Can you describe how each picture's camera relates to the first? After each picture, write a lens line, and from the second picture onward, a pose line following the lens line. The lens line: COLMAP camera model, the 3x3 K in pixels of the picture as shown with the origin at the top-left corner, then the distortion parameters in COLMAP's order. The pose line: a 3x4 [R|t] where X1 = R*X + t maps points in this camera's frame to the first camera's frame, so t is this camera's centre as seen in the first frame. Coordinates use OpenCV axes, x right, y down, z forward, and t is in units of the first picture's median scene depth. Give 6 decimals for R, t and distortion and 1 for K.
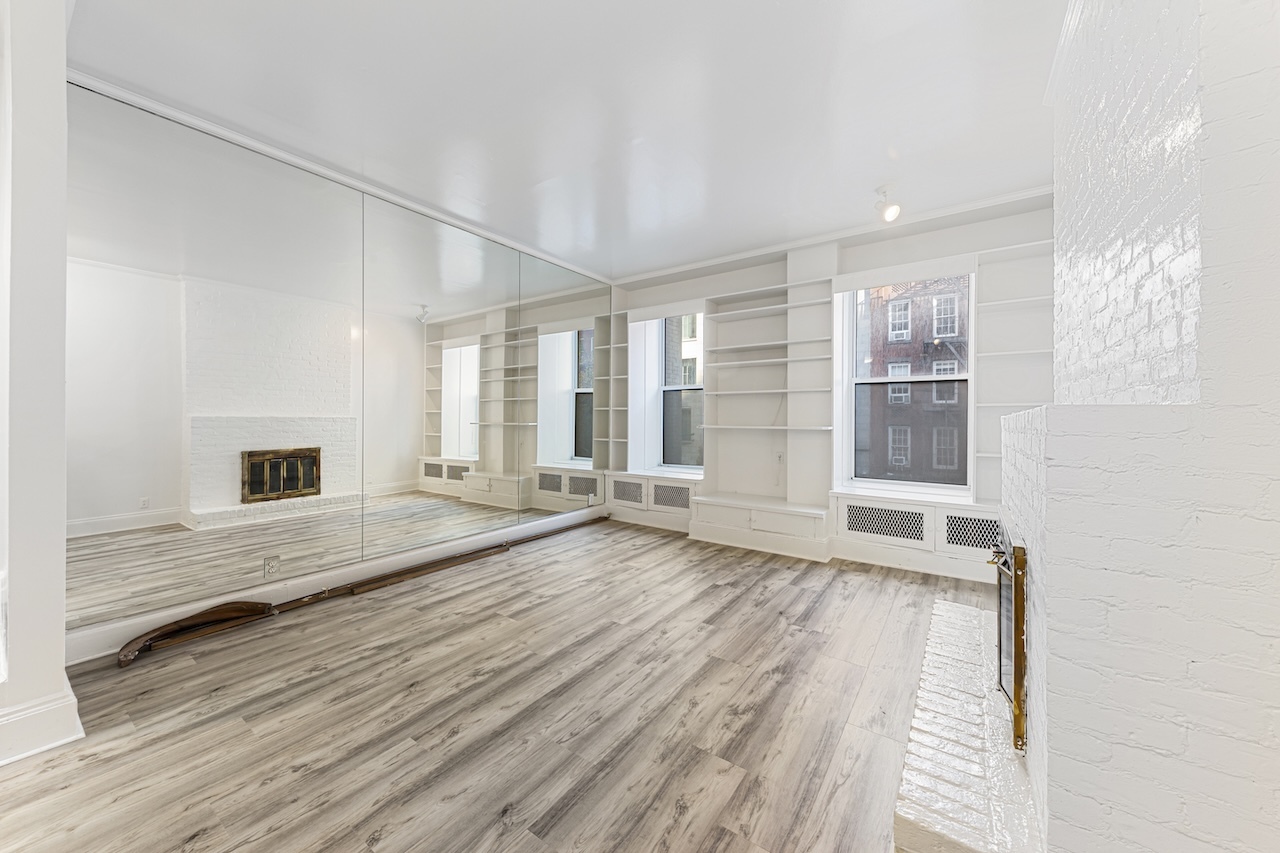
lens RADIAL K [[460.3, 0, 641.2], [0, 460.3, 418.2], [0, 0, 1]] dist [0.004905, 0.000022]
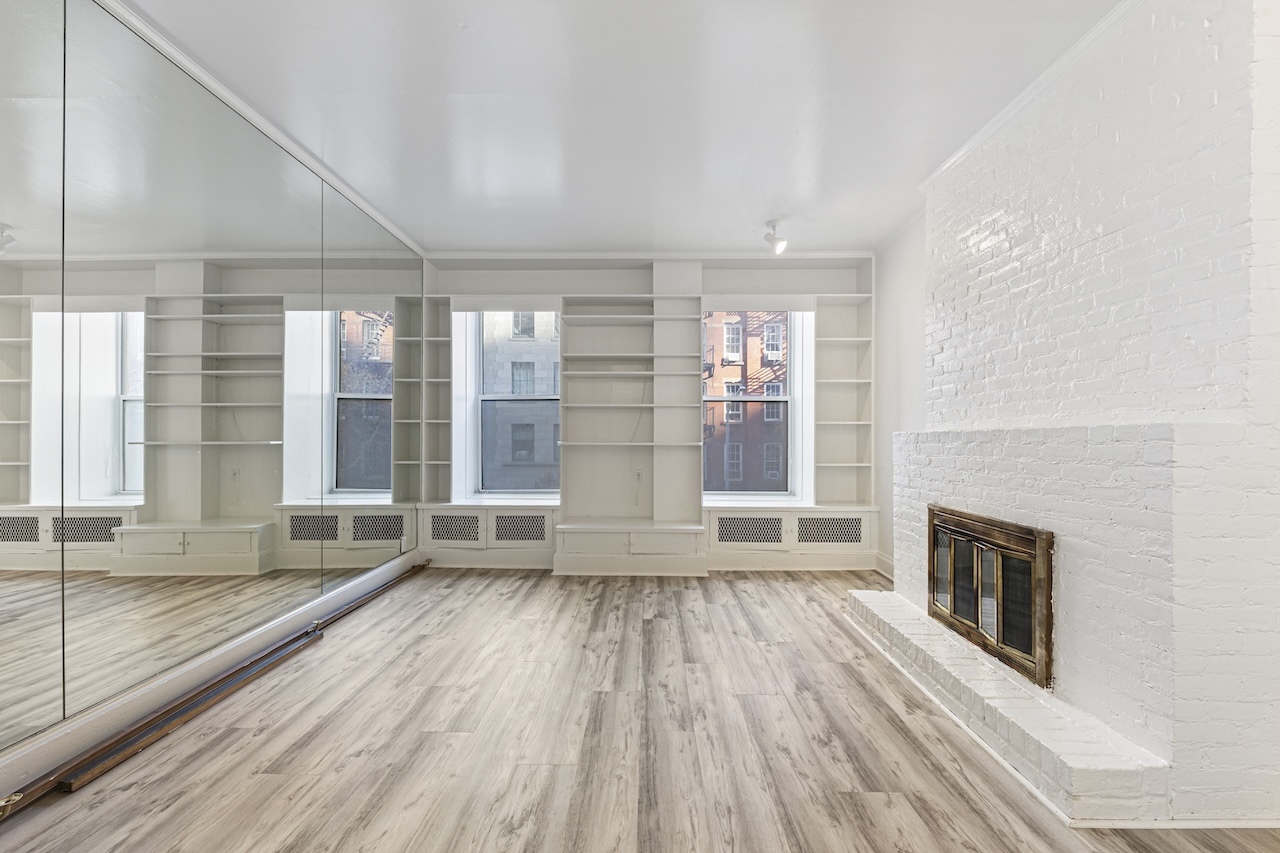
lens RADIAL K [[496.9, 0, 638.1], [0, 496.9, 435.6], [0, 0, 1]] dist [0.001734, -0.000169]
pose [[0.826185, -0.002461, 0.563394, -0.308491], [0.000864, 0.999995, 0.003101, 0.000233], [-0.563398, -0.002075, 0.826183, 0.165211]]
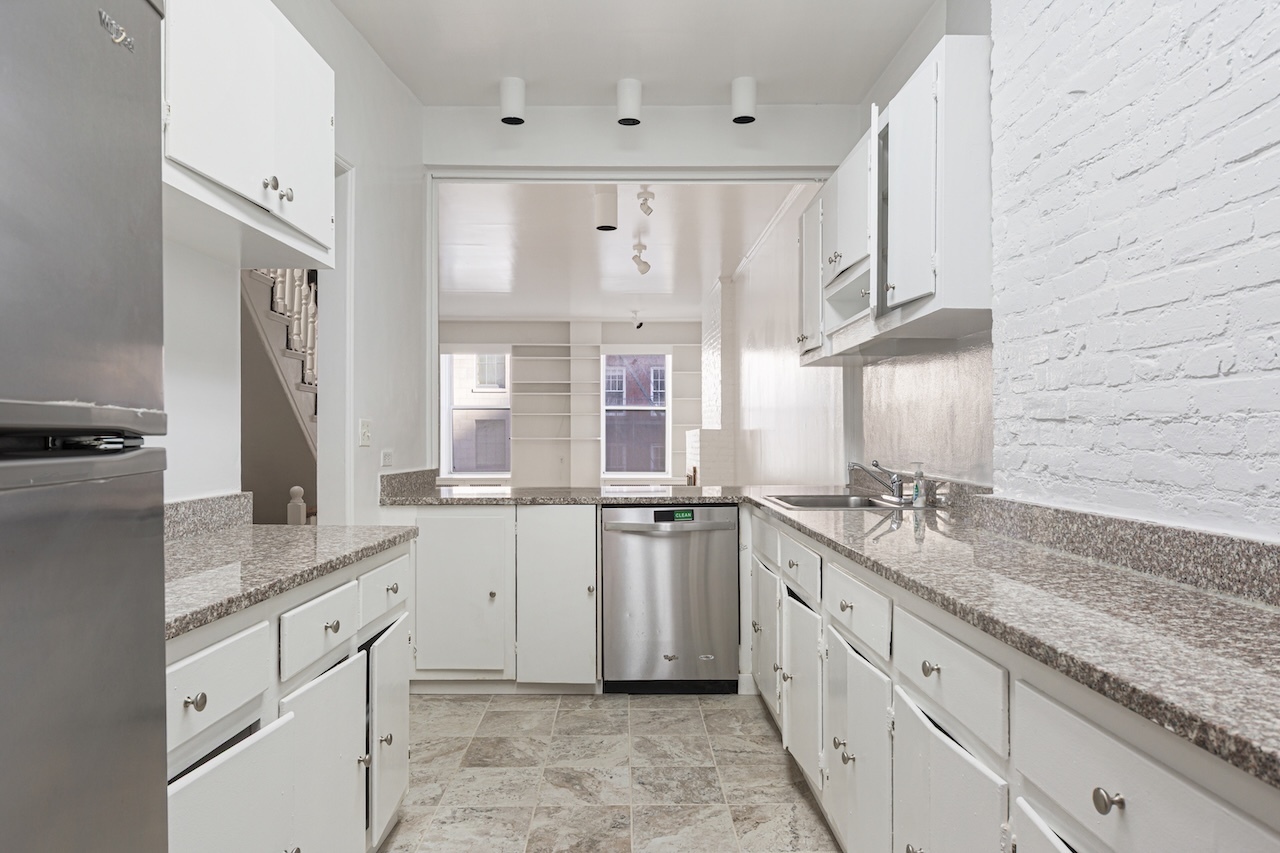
lens RADIAL K [[821.0, 0, 640.0], [0, 821.0, 426.5], [0, 0, 1]] dist [0.000259, 0.000051]
pose [[0.800312, 0.002213, 0.599580, -1.156170], [0.003513, 0.999959, -0.008380, 0.003197], [-0.599573, 0.008813, 0.800271, -1.332085]]
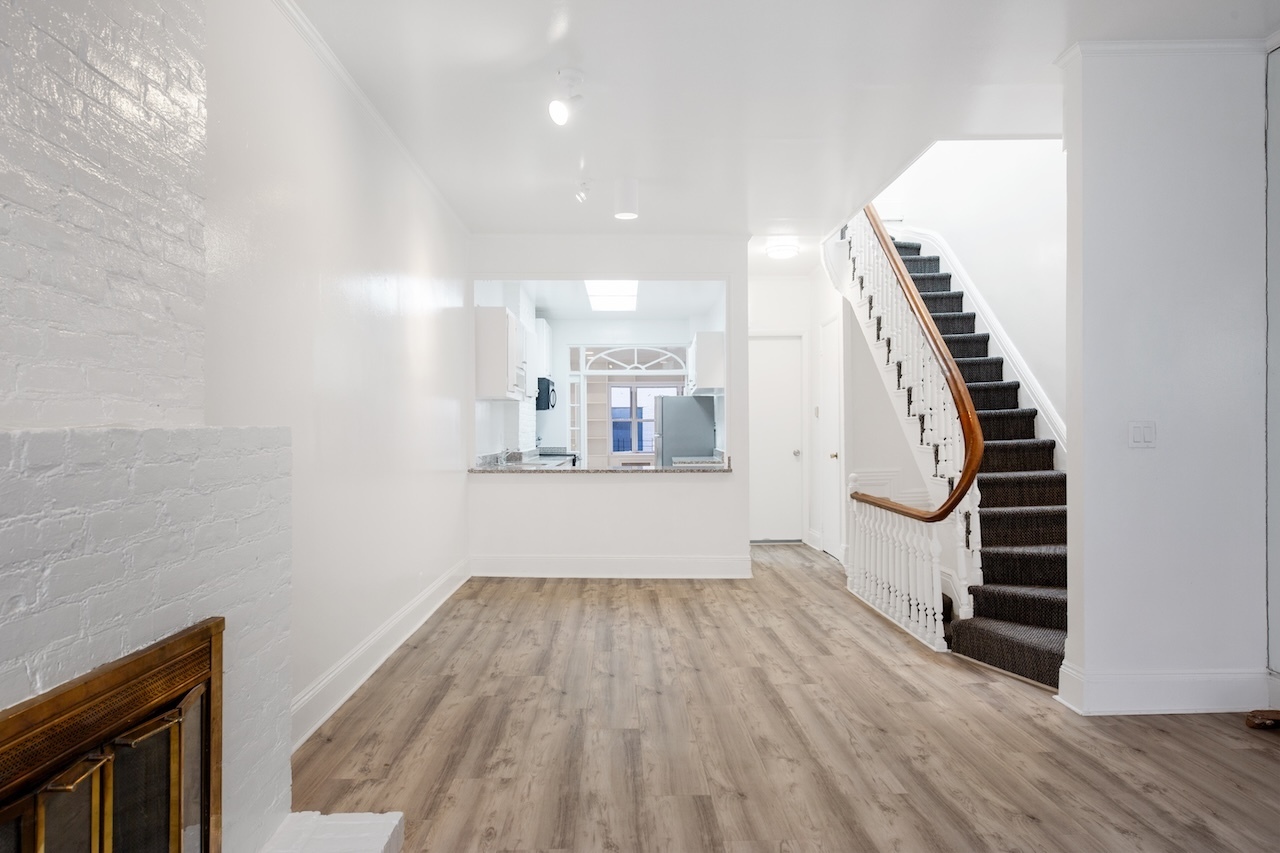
lens RADIAL K [[821.0, 0, 640.0], [0, 821.0, 426.5], [0, 0, 1]] dist [0.000259, 0.000051]
pose [[-0.800531, -0.004593, -0.599274, 0.354714], [0.000893, 0.999960, -0.008857, 0.000014], [0.599290, -0.007625, -0.800495, 0.807623]]
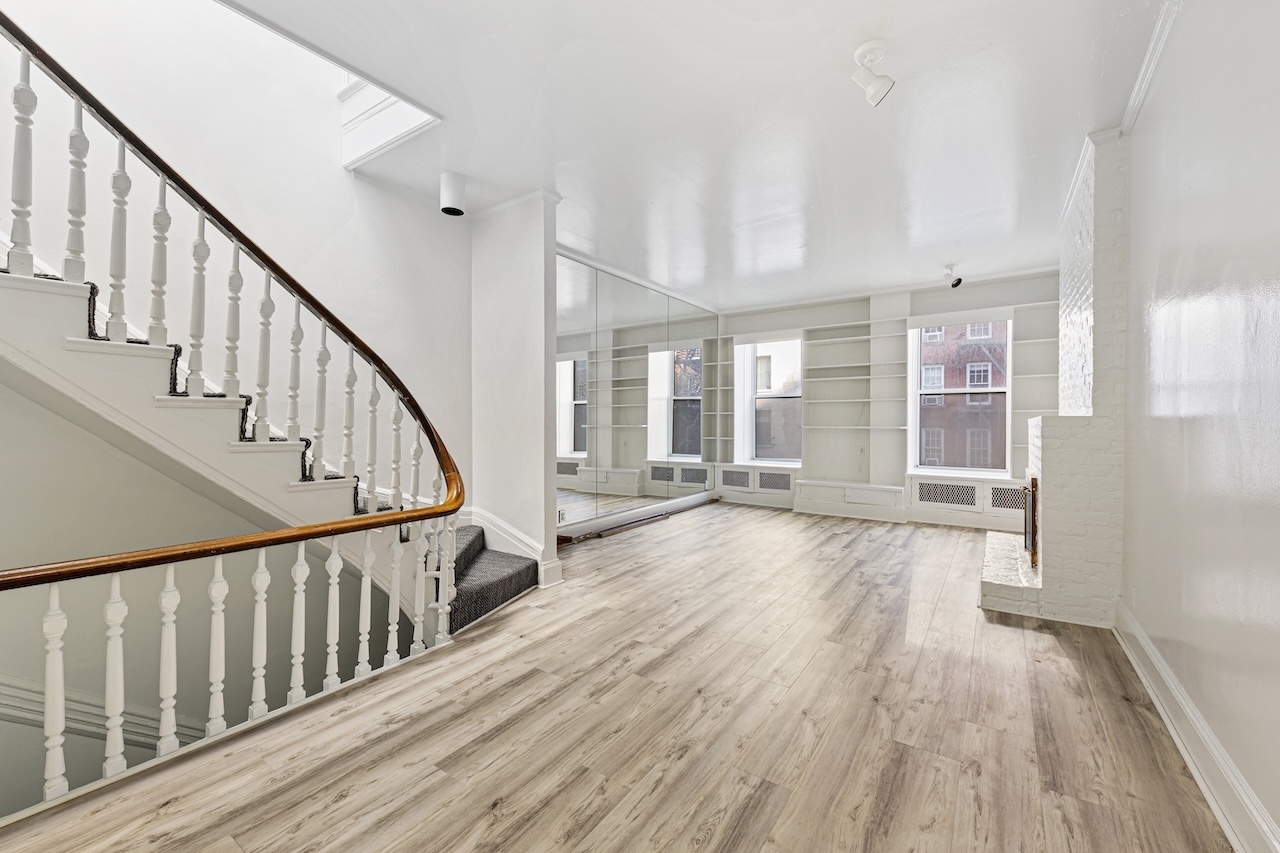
lens RADIAL K [[502.0, 0, 639.8], [0, 502.0, 423.4], [0, 0, 1]] dist [0.007267, -0.000073]
pose [[0.999983, -0.003717, -0.004539, -0.359335], [0.003739, 0.999981, 0.004919, -0.001620], [0.004521, -0.004936, 0.999978, -0.483398]]
